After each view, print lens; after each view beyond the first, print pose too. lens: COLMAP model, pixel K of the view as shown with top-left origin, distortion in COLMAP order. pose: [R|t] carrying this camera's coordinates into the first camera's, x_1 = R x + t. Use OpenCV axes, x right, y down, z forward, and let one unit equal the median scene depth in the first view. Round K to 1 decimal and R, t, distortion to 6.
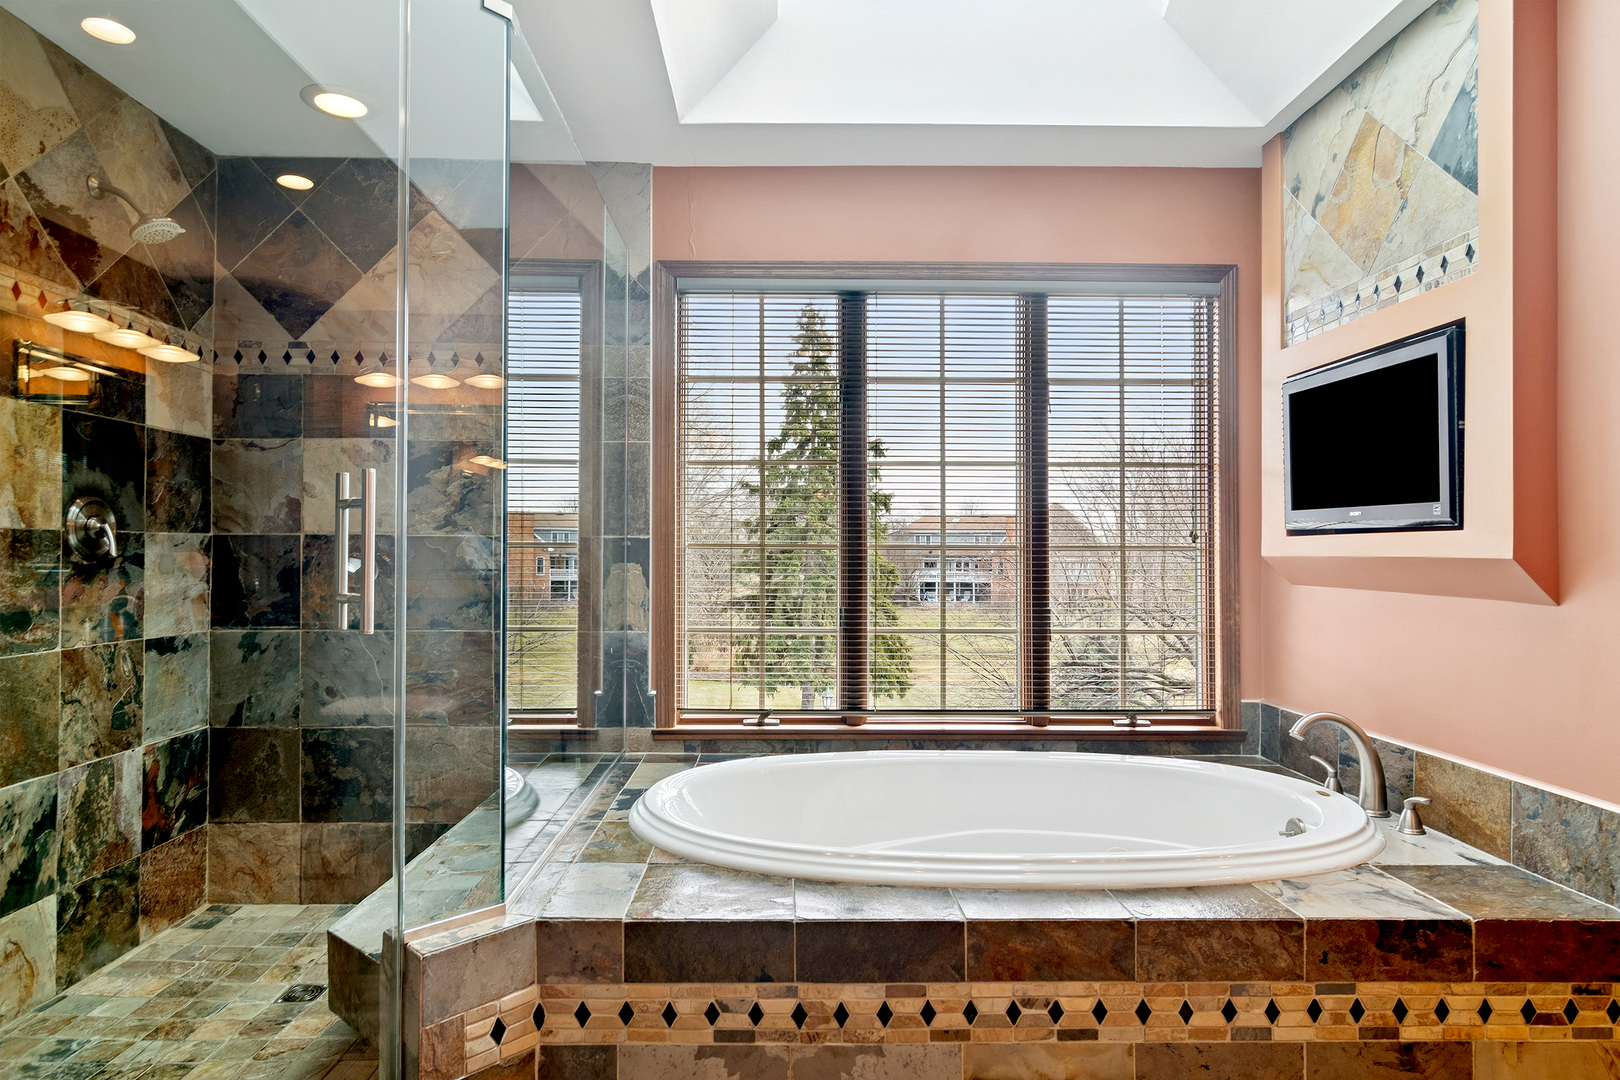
lens RADIAL K [[874.3, 0, 812.0], [0, 874.3, 544.1], [0, 0, 1]] dist [0.000354, -0.000201]
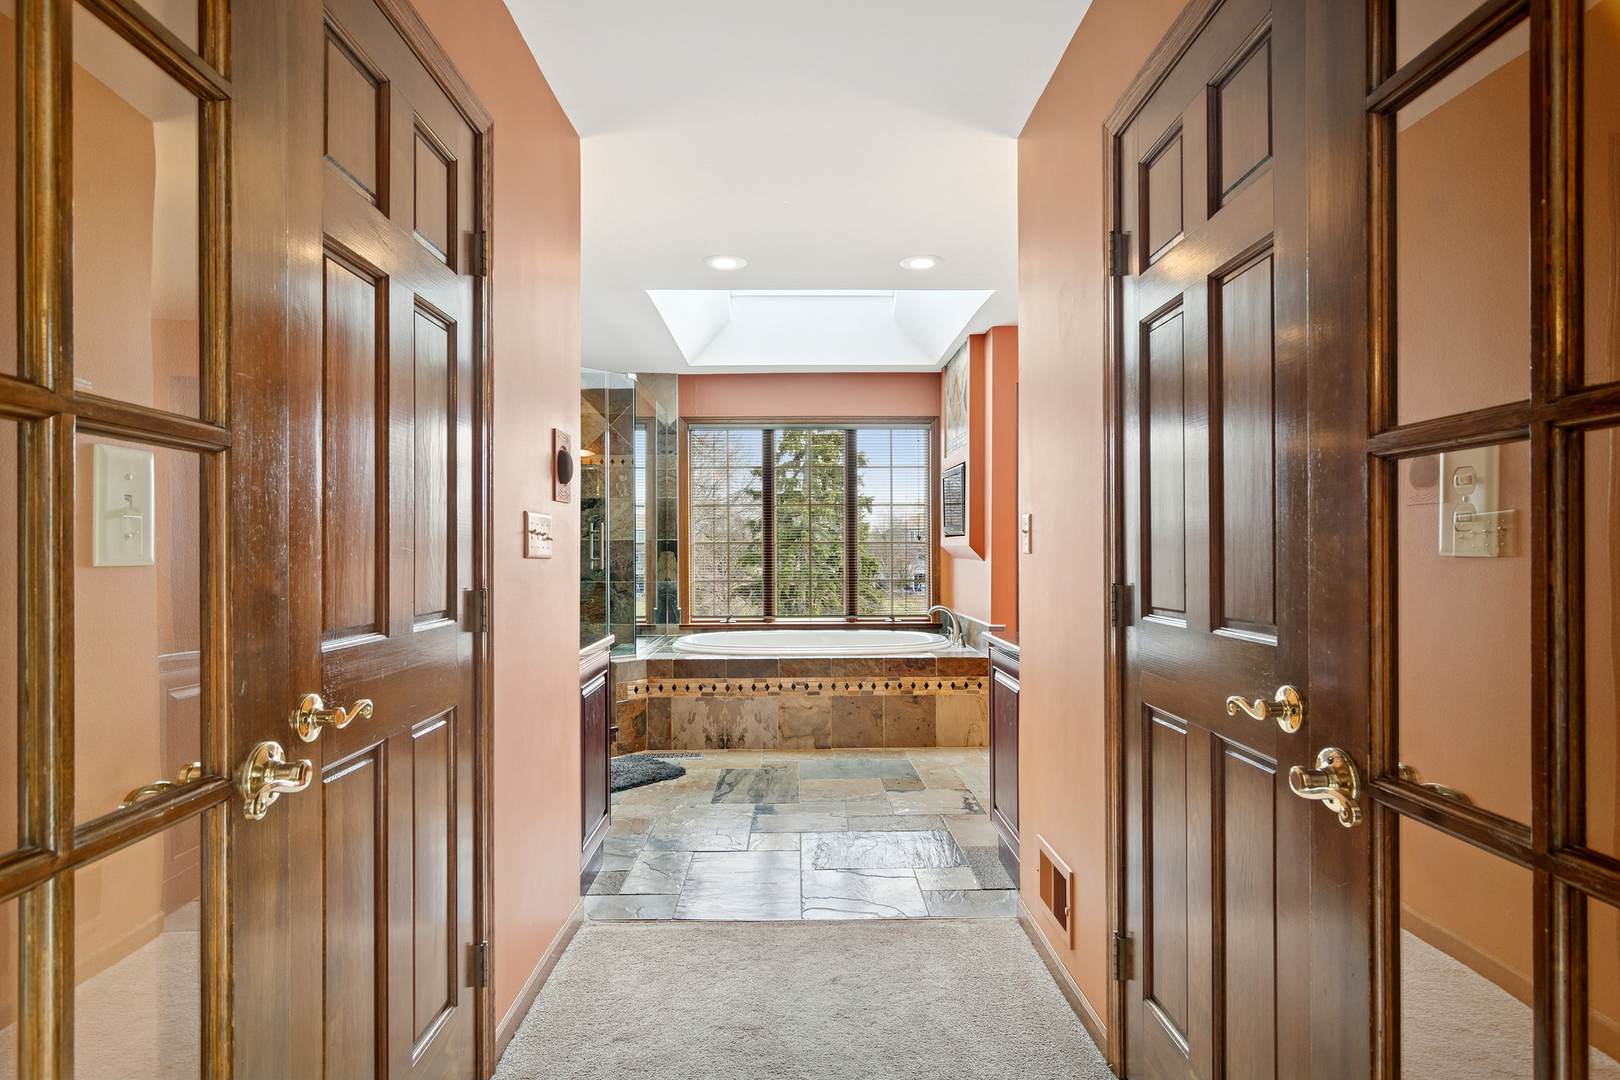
lens RADIAL K [[874.3, 0, 804.3], [0, 874.3, 542.1], [0, 0, 1]] dist [0.000354, -0.000201]
pose [[0.999551, -0.008779, -0.028648, 0.366704], [0.008846, 0.999958, 0.002208, -0.005806], [0.028628, -0.002461, 0.999587, -2.222696]]
